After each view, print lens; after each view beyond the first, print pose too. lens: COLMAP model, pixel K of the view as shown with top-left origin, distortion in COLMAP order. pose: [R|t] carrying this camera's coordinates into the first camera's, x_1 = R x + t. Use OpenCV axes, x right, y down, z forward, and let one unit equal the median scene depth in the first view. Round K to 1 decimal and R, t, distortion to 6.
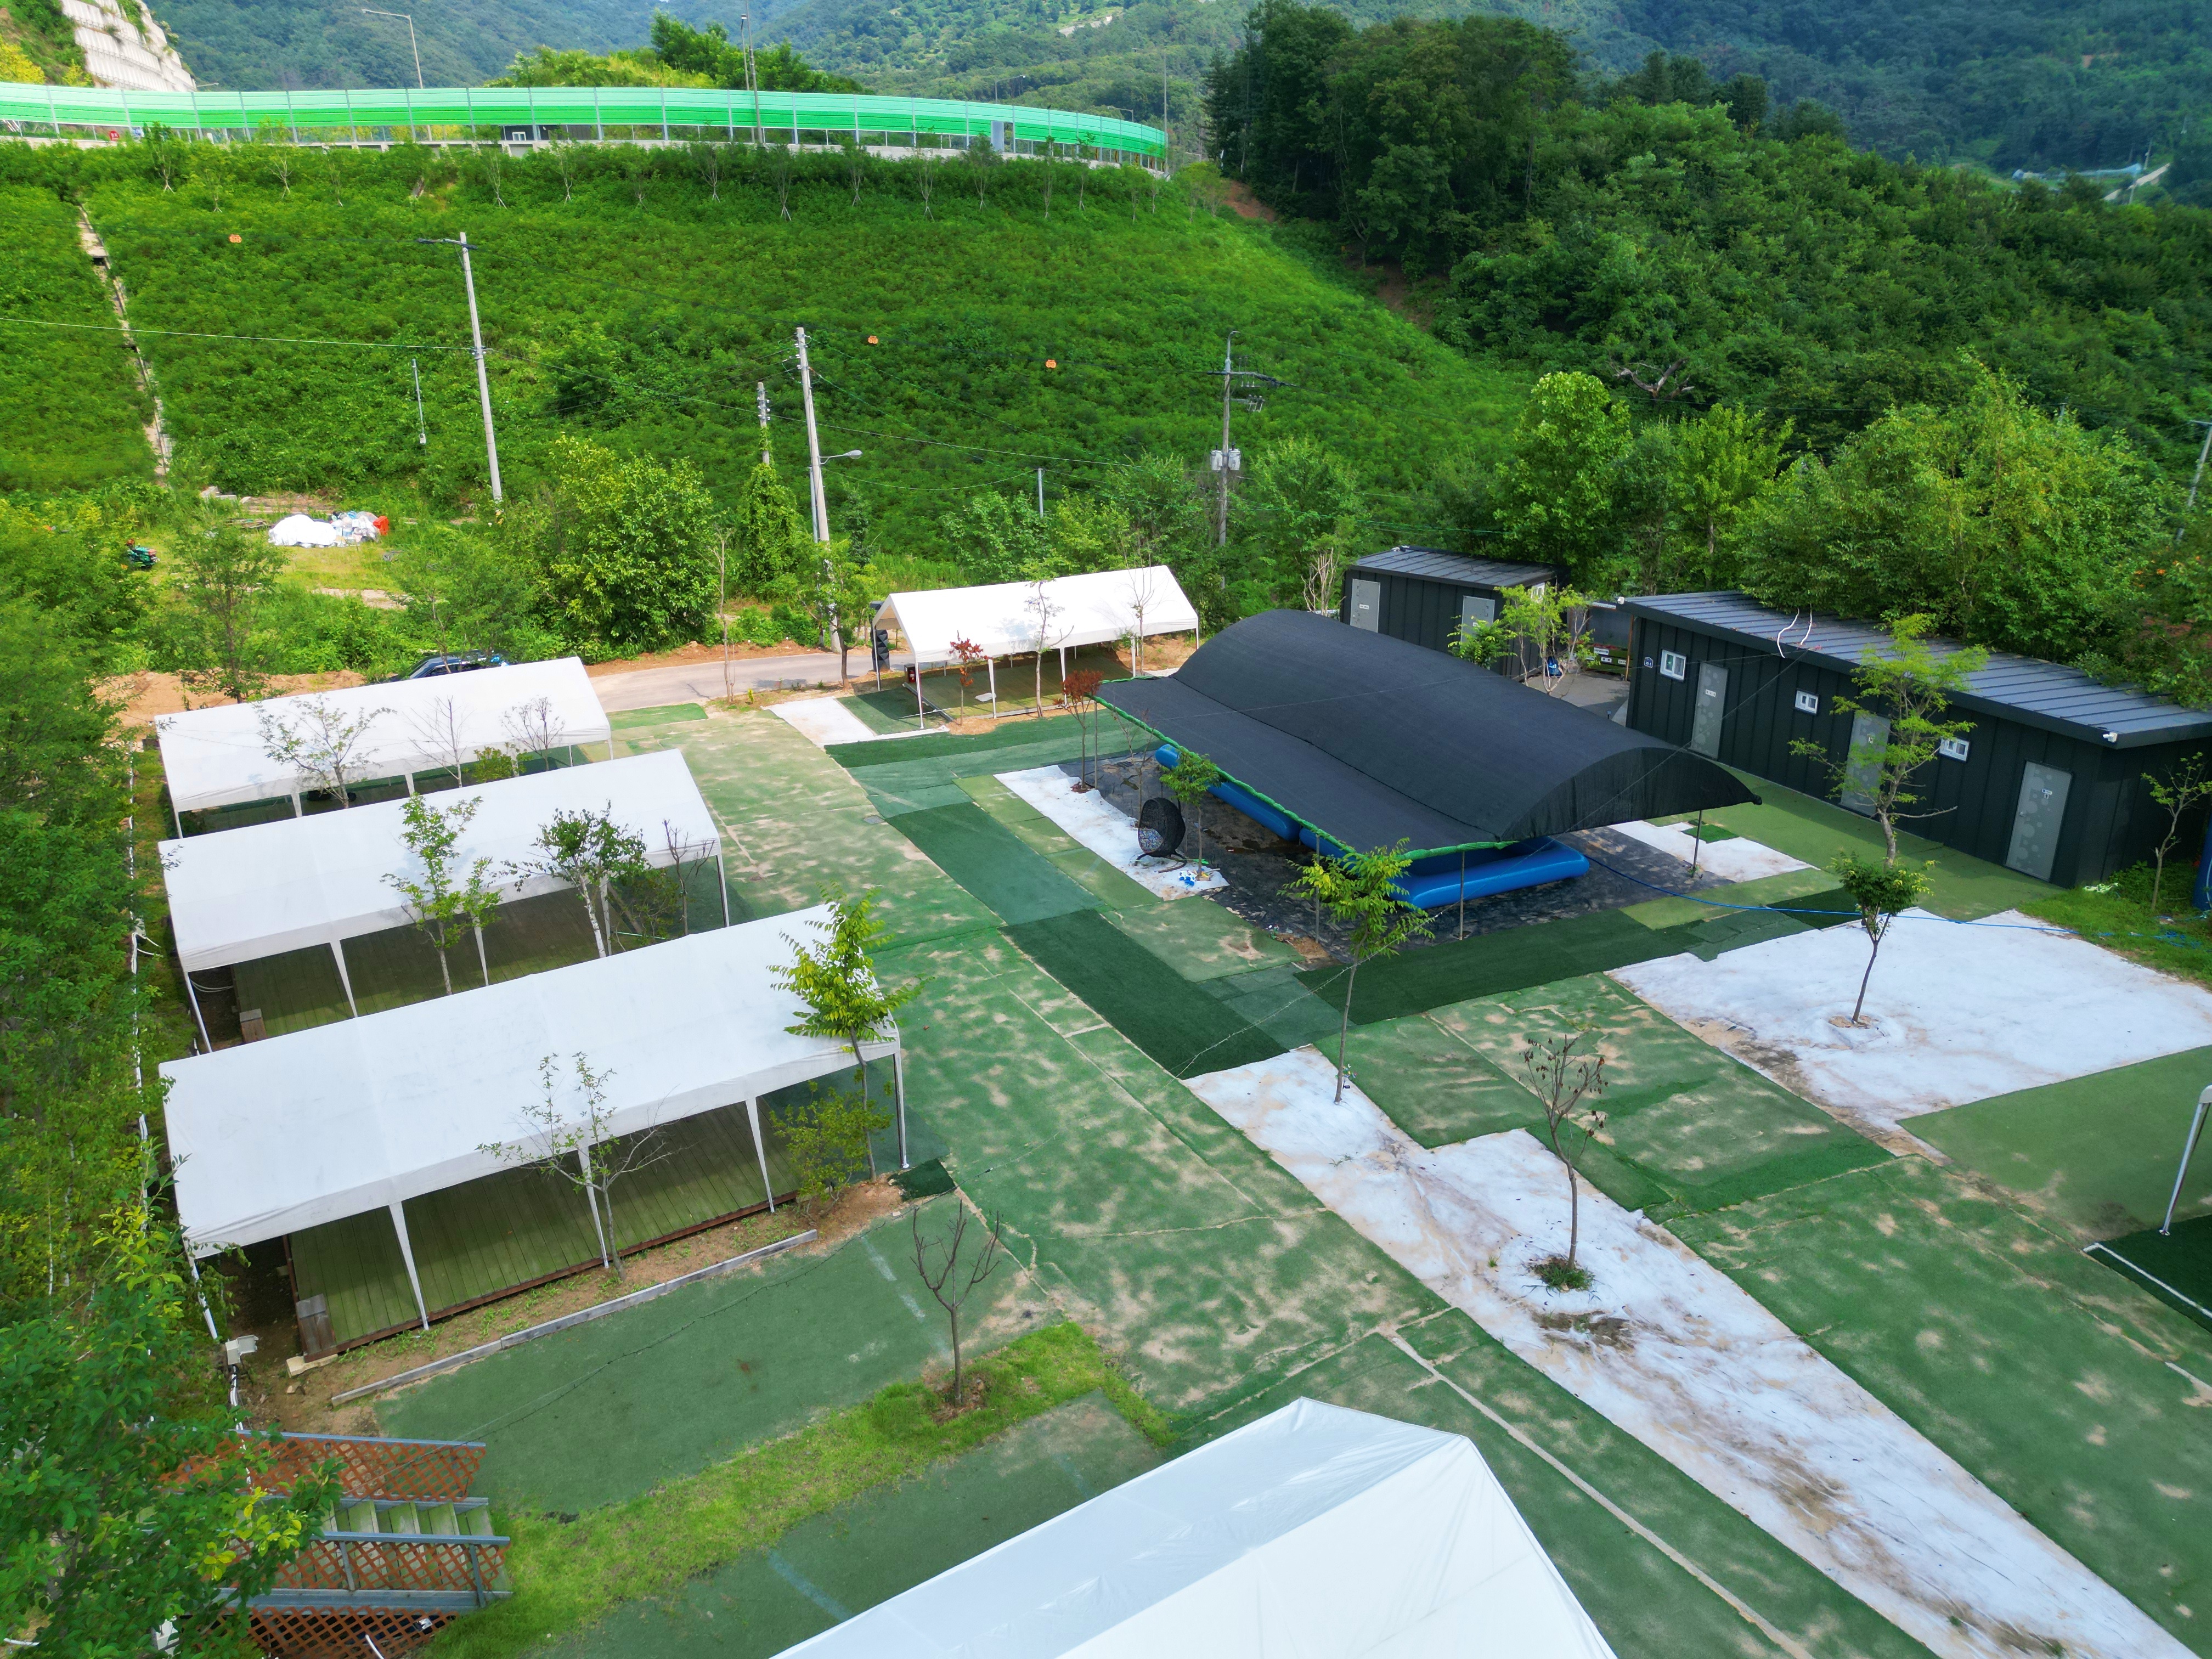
lens RADIAL K [[1551.8, 0, 1106.0], [0, 1551.8, 829.5], [0, 0, 1]] dist [0.041929, -0.007753]
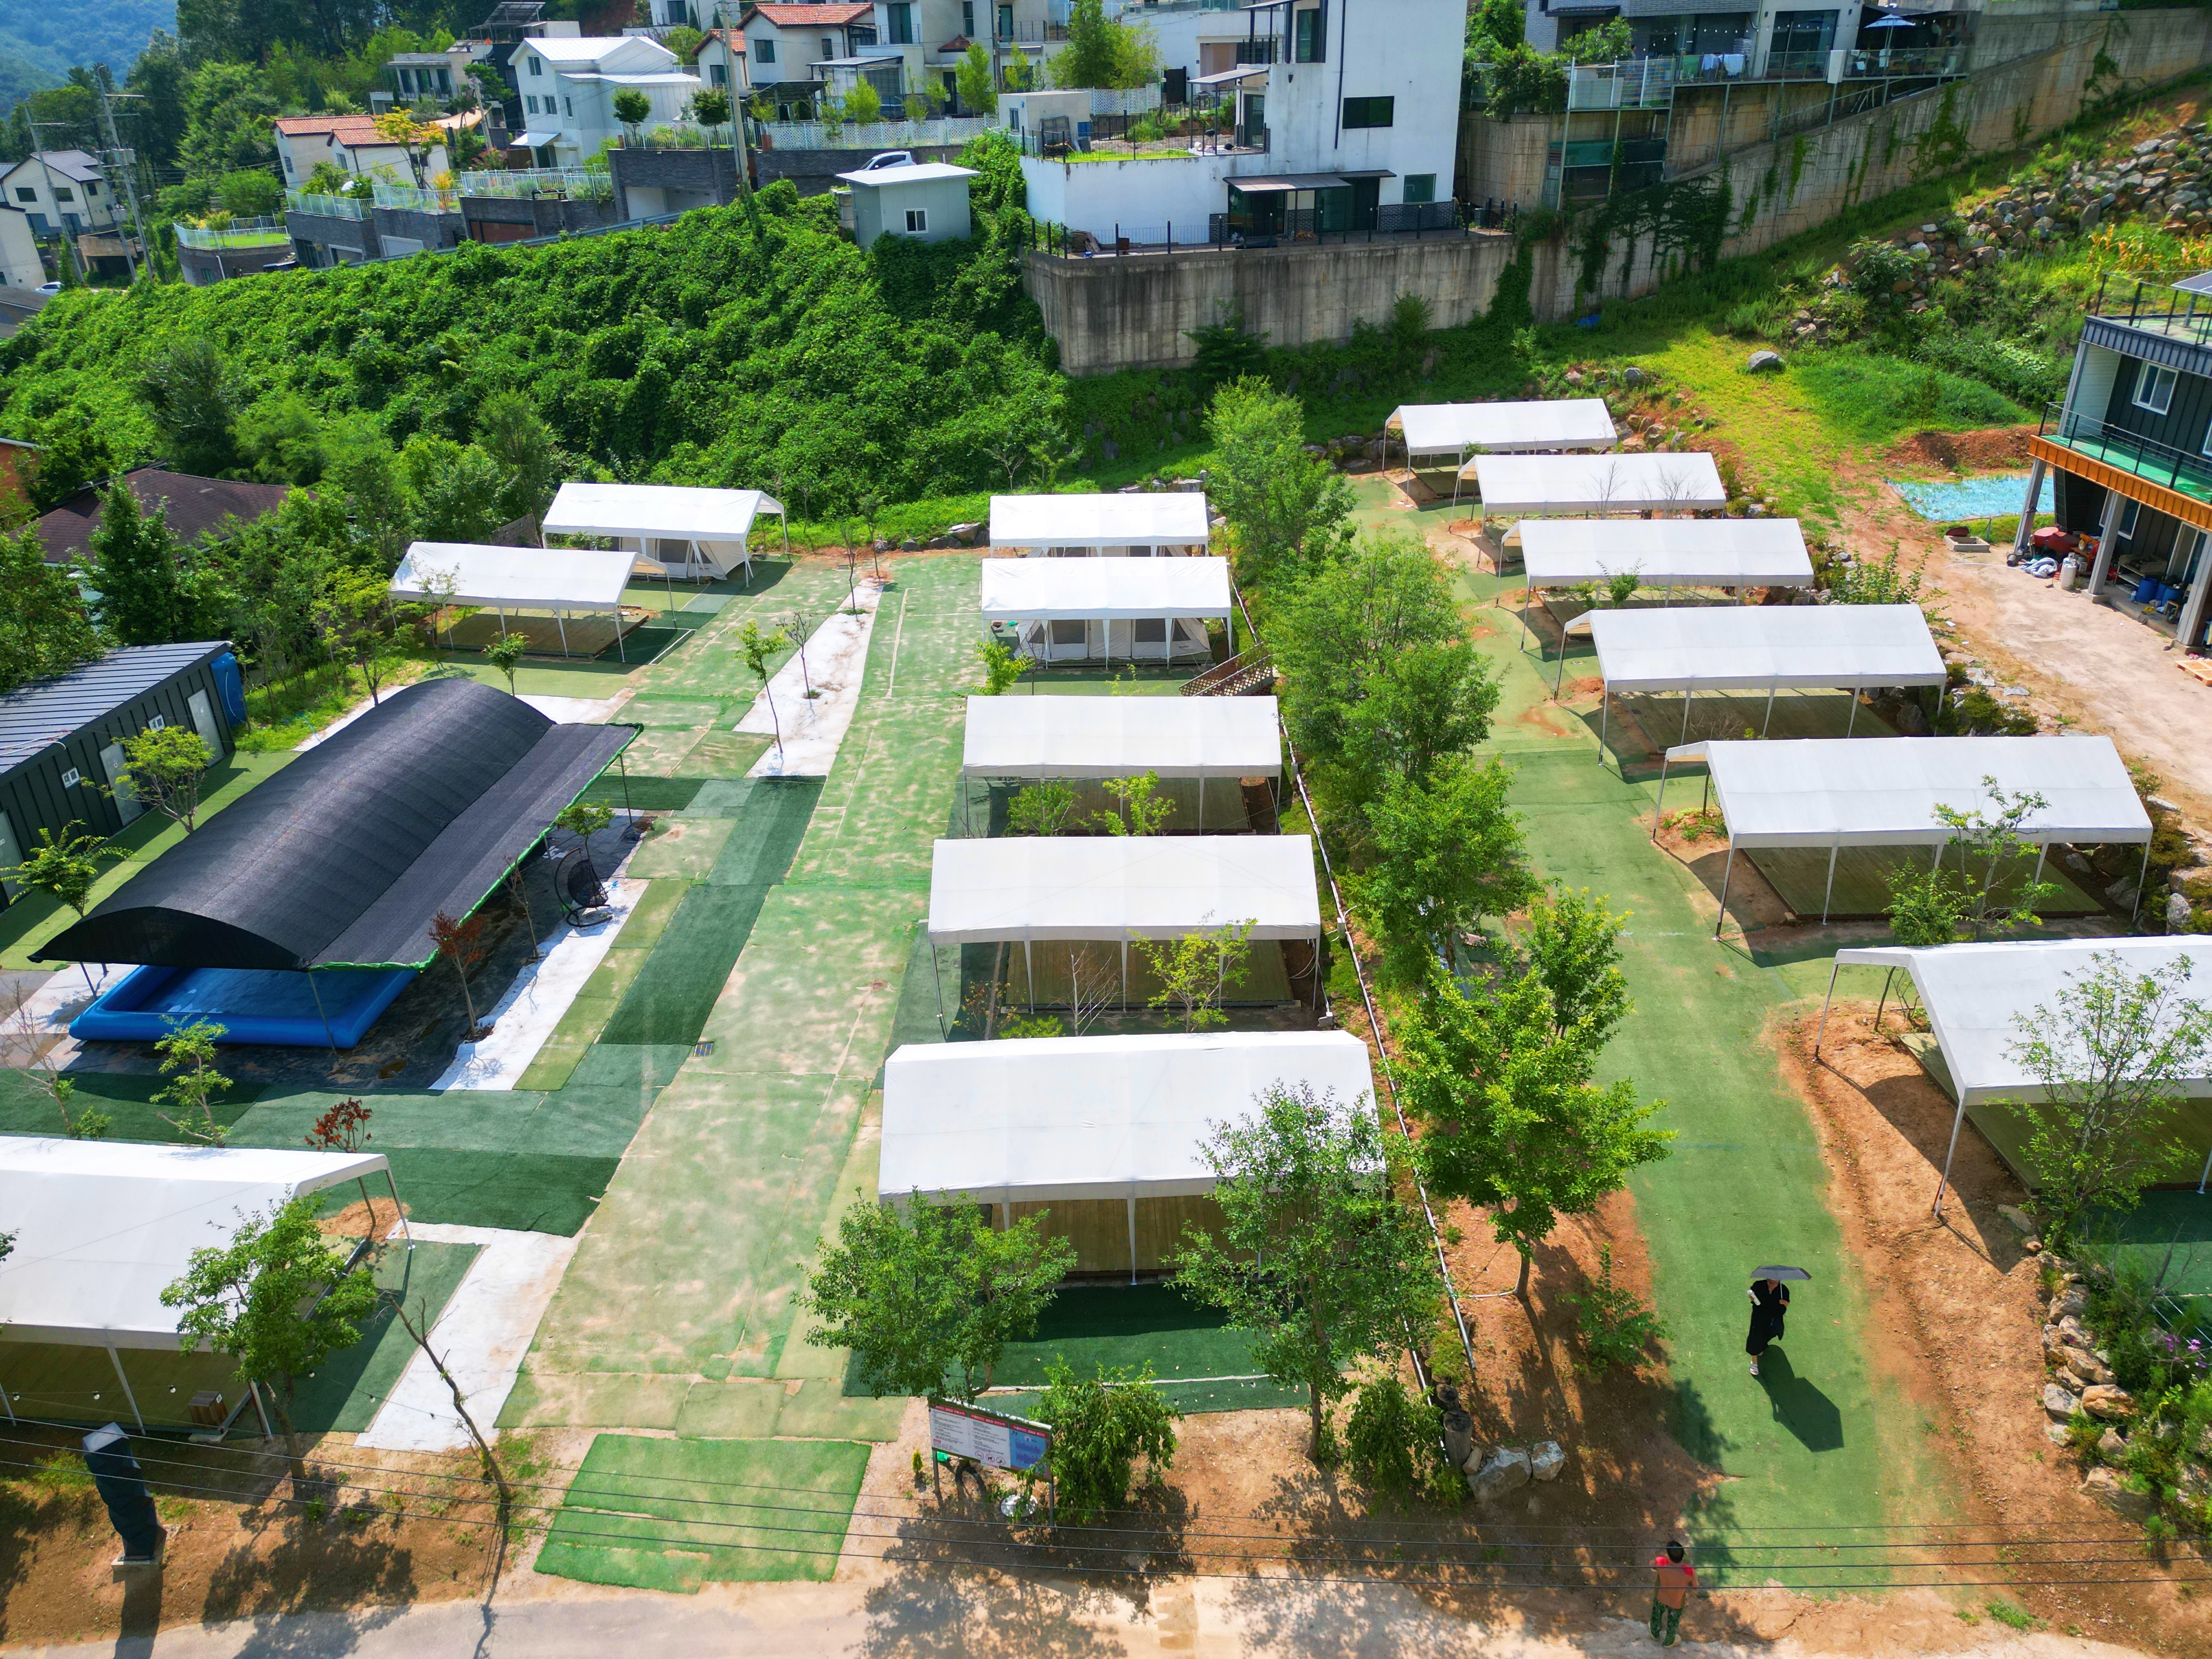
lens RADIAL K [[1541.5, 0, 1106.0], [0, 1541.5, 829.5], [0, 0, 1]] dist [0.074714, -0.071647]
pose [[-0.867151, -0.194086, 0.458671, -1.102723], [0.209694, 0.693059, 0.689709, -1.002533], [-0.451749, 0.694262, -0.560288, 1.901864]]
